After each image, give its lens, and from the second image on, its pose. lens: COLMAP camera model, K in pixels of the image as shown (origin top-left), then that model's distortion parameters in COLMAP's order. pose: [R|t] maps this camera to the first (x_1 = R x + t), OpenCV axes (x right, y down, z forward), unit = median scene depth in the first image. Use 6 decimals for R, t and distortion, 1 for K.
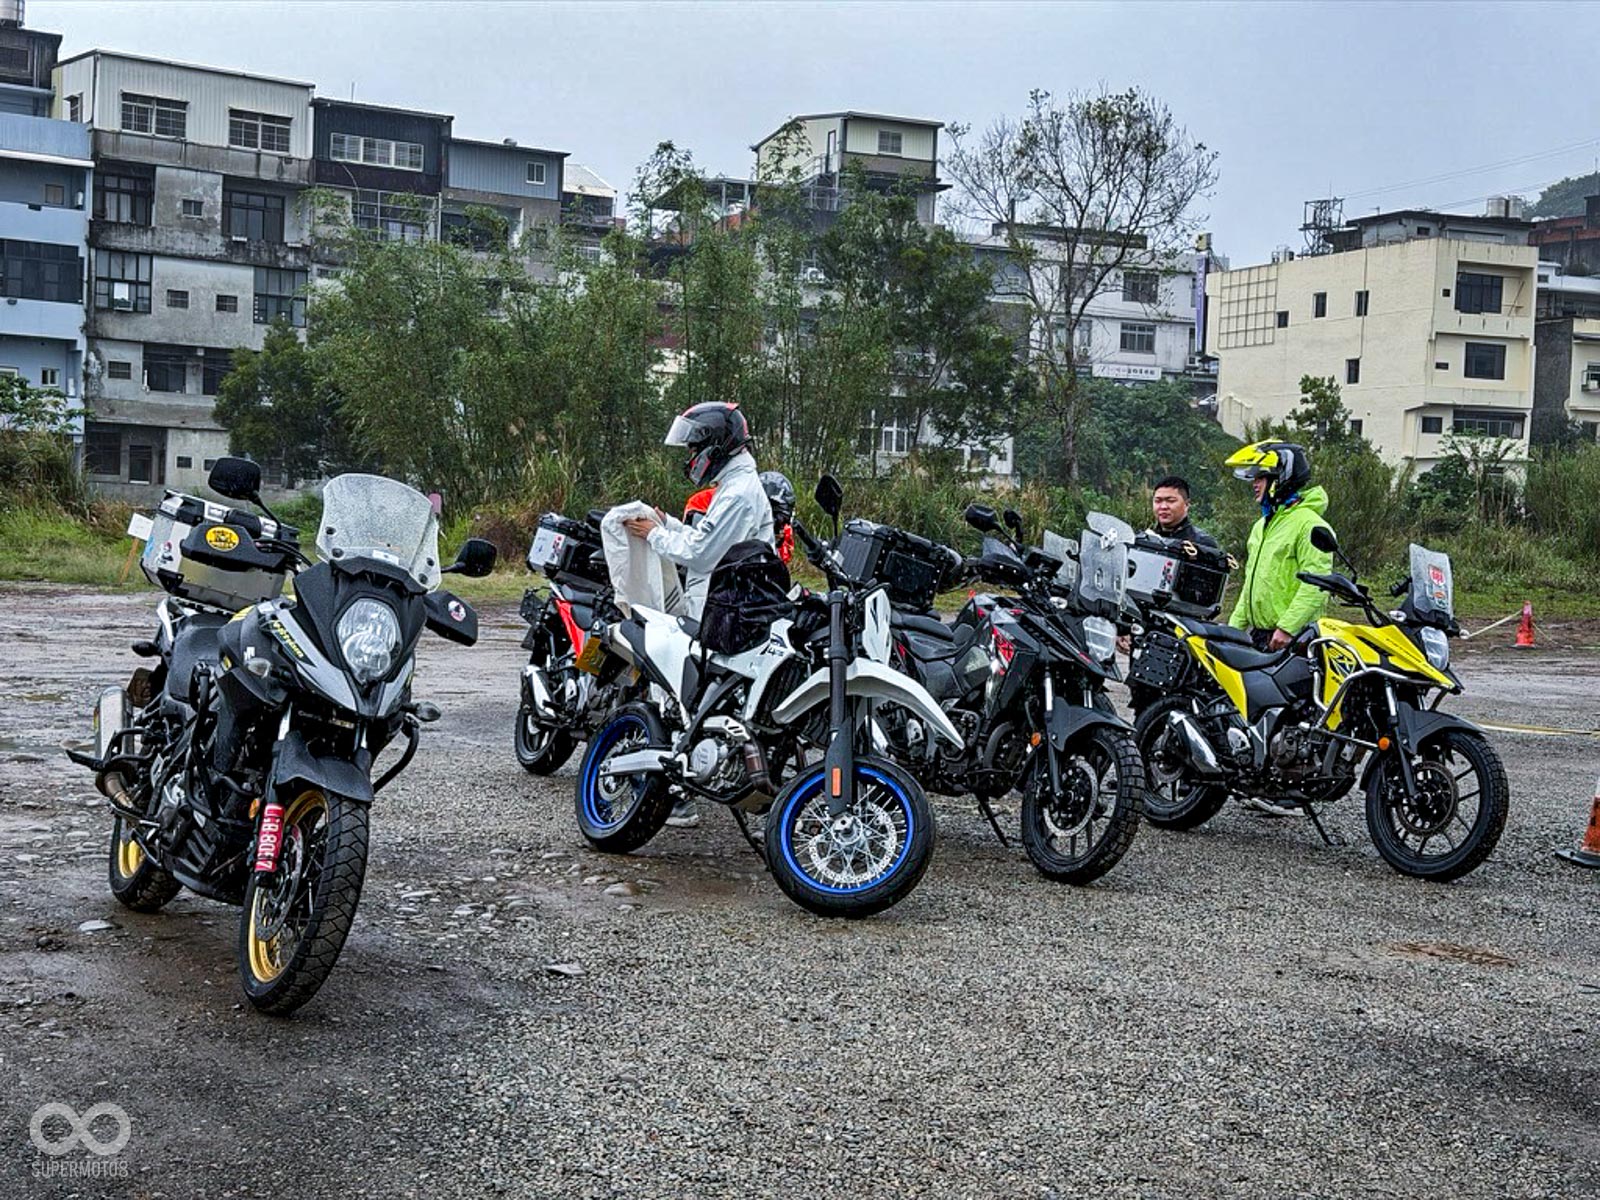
lens RADIAL K [[2189.4, 0, 800.0], [0, 2189.4, 600.0], [0, 0, 1]] dist [0.210060, -0.498732]
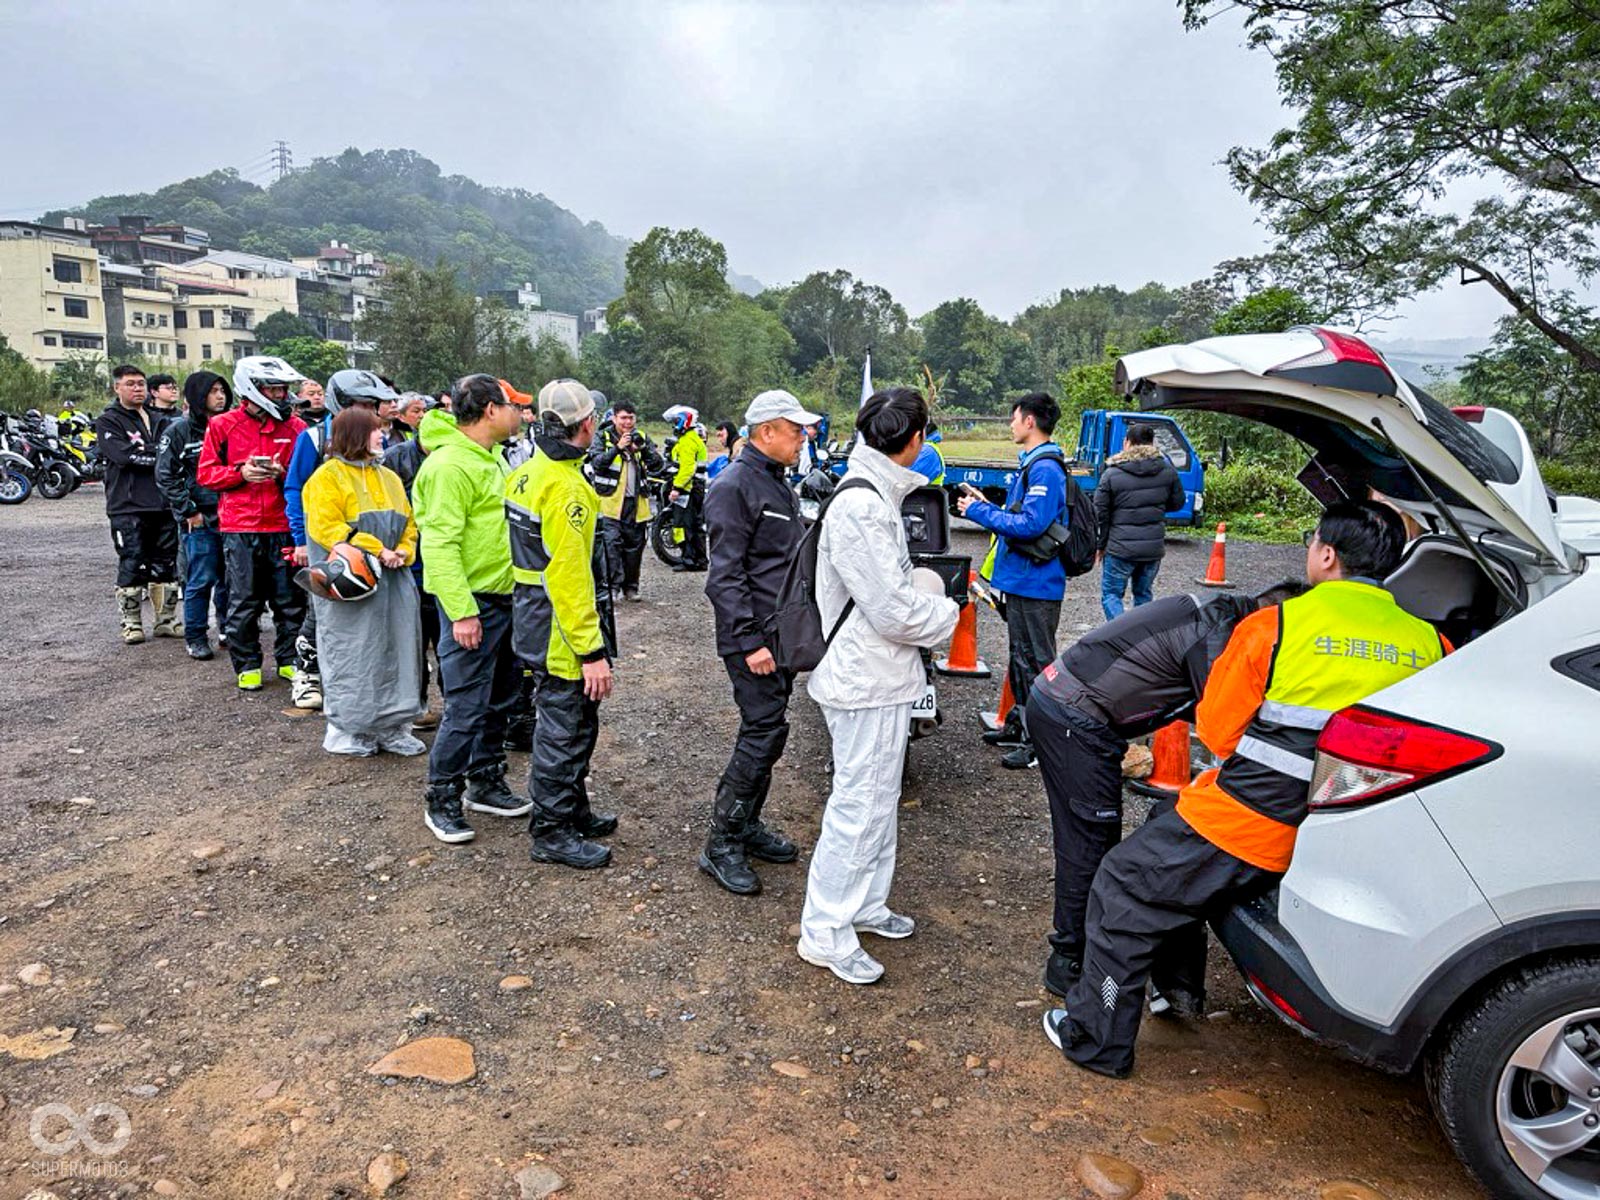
lens RADIAL K [[1117.0, 0, 800.0], [0, 1117.0, 600.0], [0, 0, 1]] dist [-0.000237, -0.001703]
pose [[0.647961, -0.147949, 0.747166, -0.054998], [0.032367, 0.985416, 0.167057, 0.000065], [-0.760985, -0.084063, 0.643300, -0.143286]]
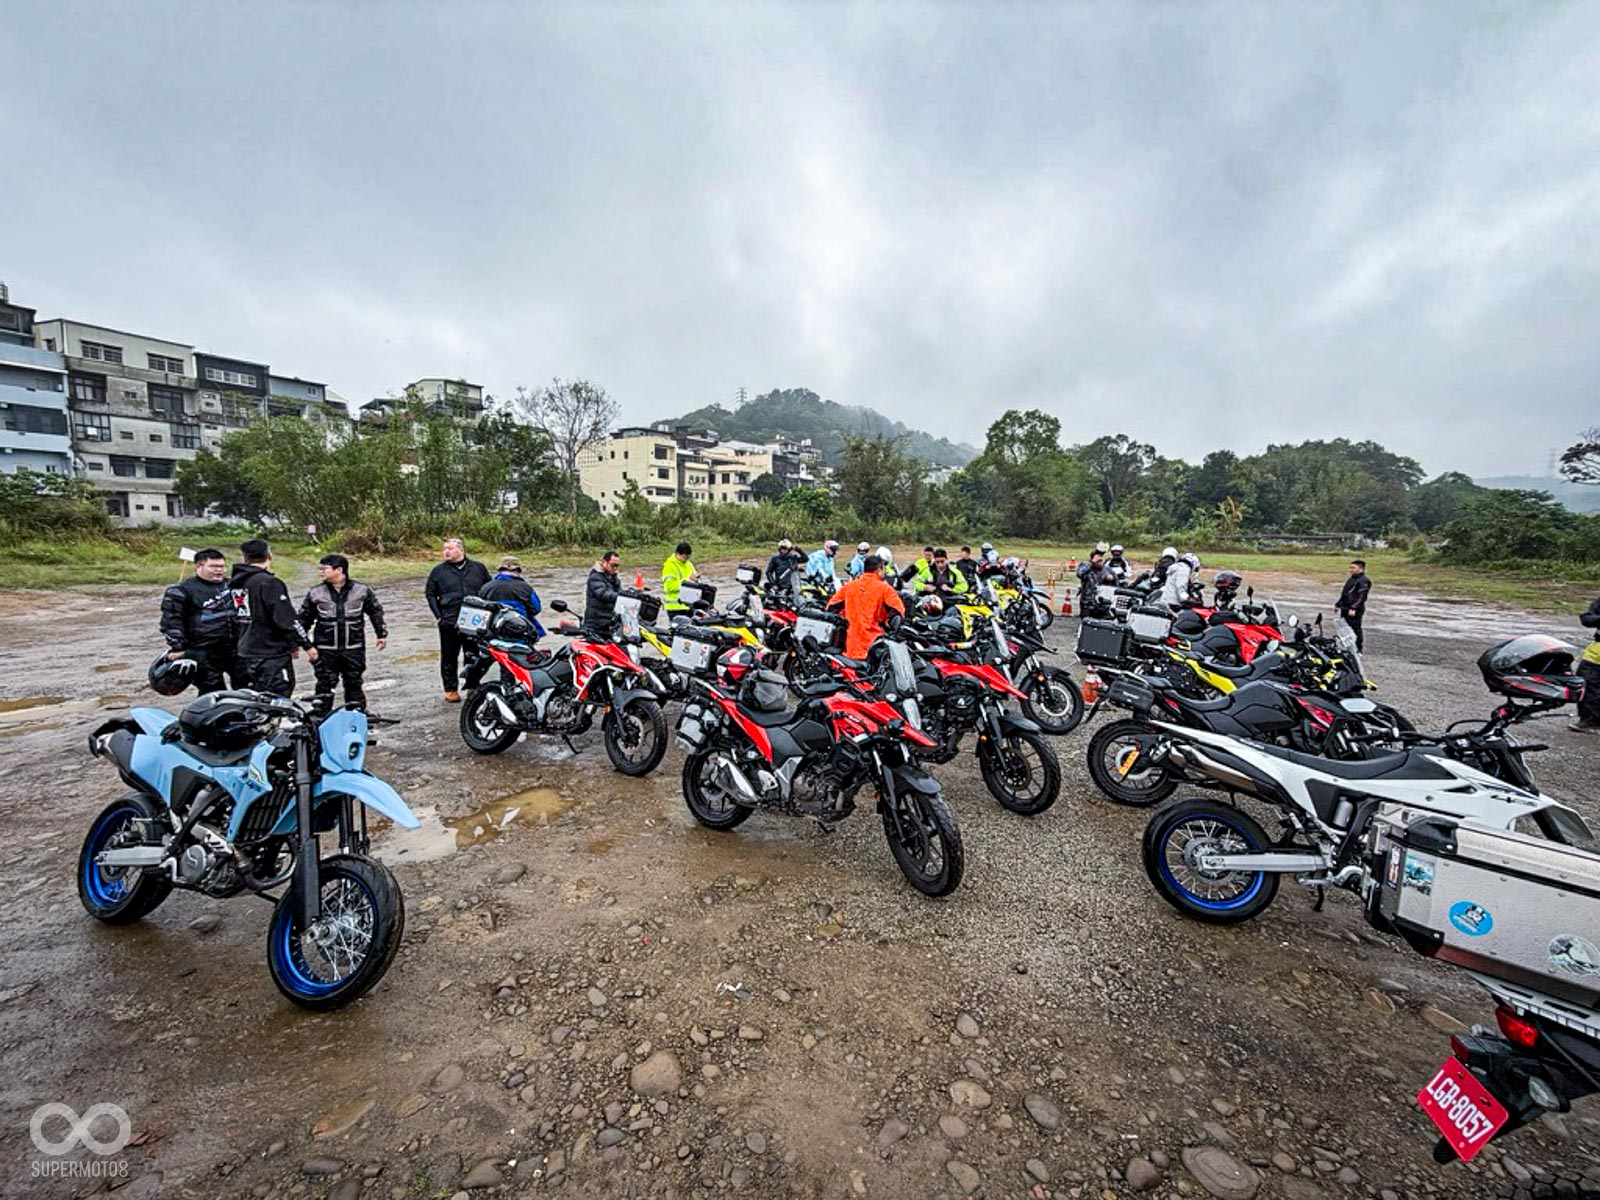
lens RADIAL K [[630.6, 0, 800.0], [0, 630.6, 600.0], [0, 0, 1]] dist [-0.000886, -0.000377]
pose [[0.849872, -0.083196, 0.520380, -0.041599], [0.033520, 0.993994, 0.104172, -0.010928], [-0.525922, -0.071090, 0.847557, 0.072350]]
